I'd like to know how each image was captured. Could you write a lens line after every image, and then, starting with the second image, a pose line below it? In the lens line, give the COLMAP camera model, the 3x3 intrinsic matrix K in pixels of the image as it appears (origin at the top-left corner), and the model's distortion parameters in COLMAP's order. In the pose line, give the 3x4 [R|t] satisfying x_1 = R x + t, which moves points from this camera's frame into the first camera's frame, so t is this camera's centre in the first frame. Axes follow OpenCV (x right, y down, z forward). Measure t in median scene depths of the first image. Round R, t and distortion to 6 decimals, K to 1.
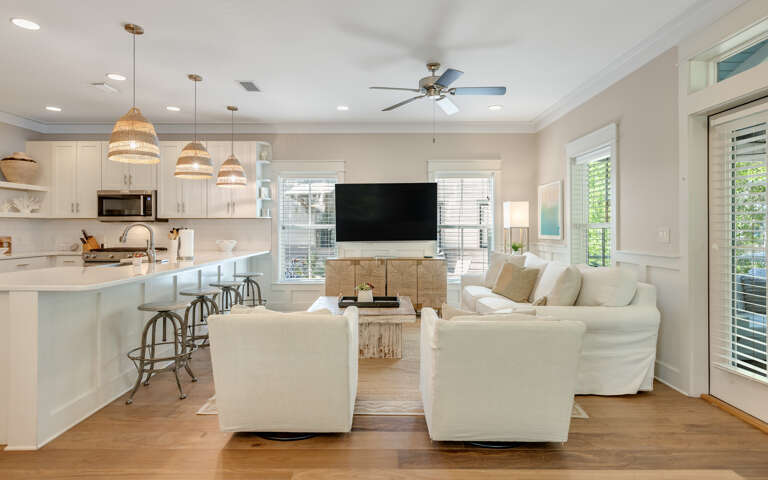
lens RADIAL K [[410.2, 0, 384.0], [0, 410.2, 227.7], [0, 0, 1]] dist [0.000464, 0.000467]
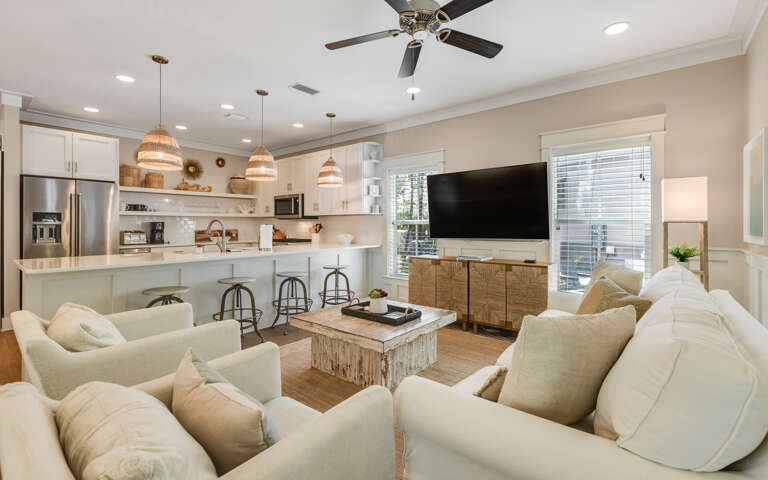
lens RADIAL K [[343.9, 0, 383.2], [0, 343.9, 223.5], [0, 0, 1]] dist [0.002594, 0.000279]
pose [[0.776451, -0.001891, -0.630175, 0.296617], [0.001971, 0.999998, -0.000572, 0.001496], [0.630175, -0.000798, 0.776453, 0.338131]]
